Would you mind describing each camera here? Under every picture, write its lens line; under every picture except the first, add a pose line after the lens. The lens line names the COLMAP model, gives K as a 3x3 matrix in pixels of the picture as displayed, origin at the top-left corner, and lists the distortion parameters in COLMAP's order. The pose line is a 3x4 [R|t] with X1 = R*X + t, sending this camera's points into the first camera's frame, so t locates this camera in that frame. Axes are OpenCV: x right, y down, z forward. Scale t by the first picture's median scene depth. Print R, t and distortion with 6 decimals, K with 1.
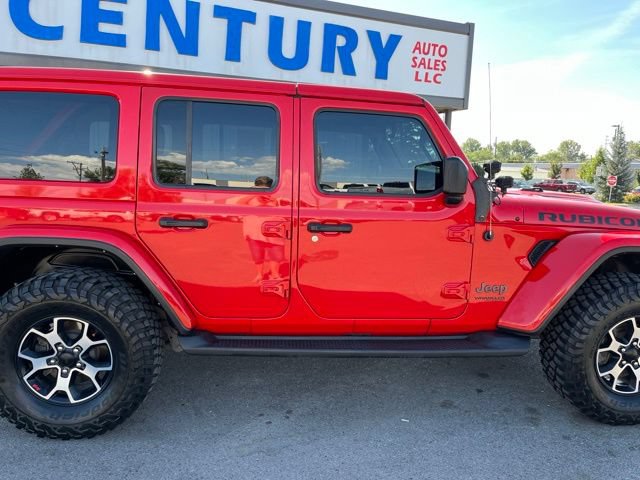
lens RADIAL K [[480.6, 0, 322.0], [0, 480.6, 241.2], [0, 0, 1]] dist [0.052050, -0.062641]
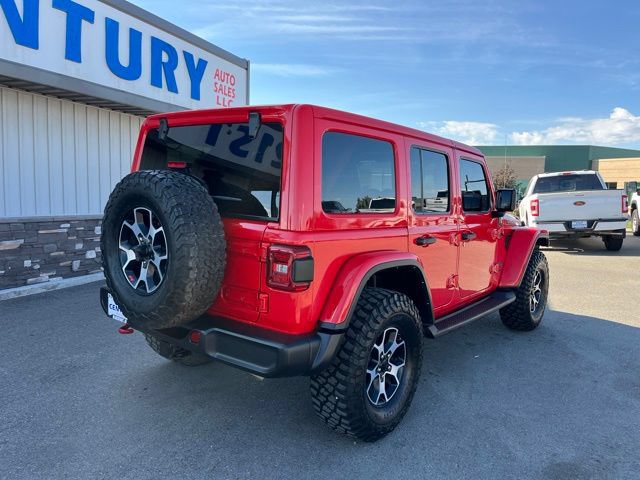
lens RADIAL K [[487.2, 0, 324.1], [0, 487.2, 238.6], [0, 0, 1]] dist [0.065092, -0.077097]
pose [[0.690326, -0.080036, 0.719057, -0.669138], [0.096124, 0.995198, 0.018490, -0.044593], [-0.717084, 0.056354, 0.694705, 0.122941]]
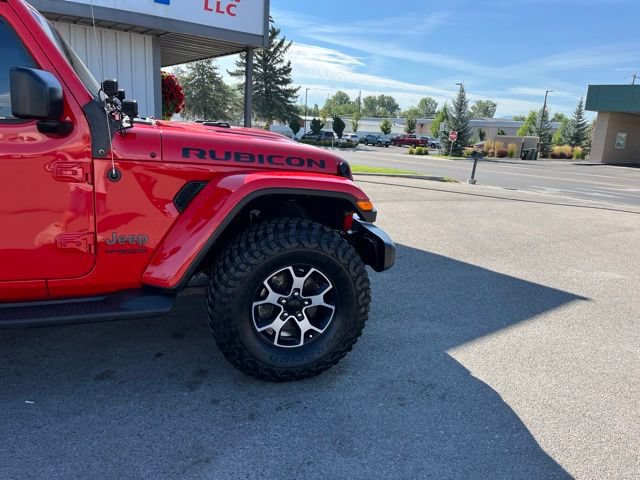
lens RADIAL K [[480.6, 0, 316.4], [0, 480.6, 243.9], [0, 0, 1]] dist [0.052050, -0.062641]
pose [[0.969928, -0.030953, 0.241416, 0.239377], [0.005898, 0.994578, 0.103824, 0.010625], [-0.243321, -0.099278, 0.964852, 0.059225]]
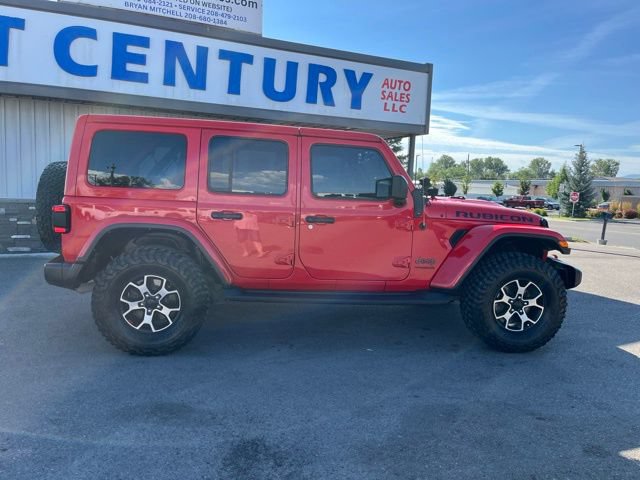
lens RADIAL K [[480.6, 0, 315.1], [0, 480.6, 240.0], [0, 0, 1]] dist [0.052050, -0.062641]
pose [[0.999435, 0.003424, 0.033433, -0.025074], [-0.002316, 0.999449, -0.033117, 0.042244], [-0.033528, 0.033021, 0.998892, -0.260951]]
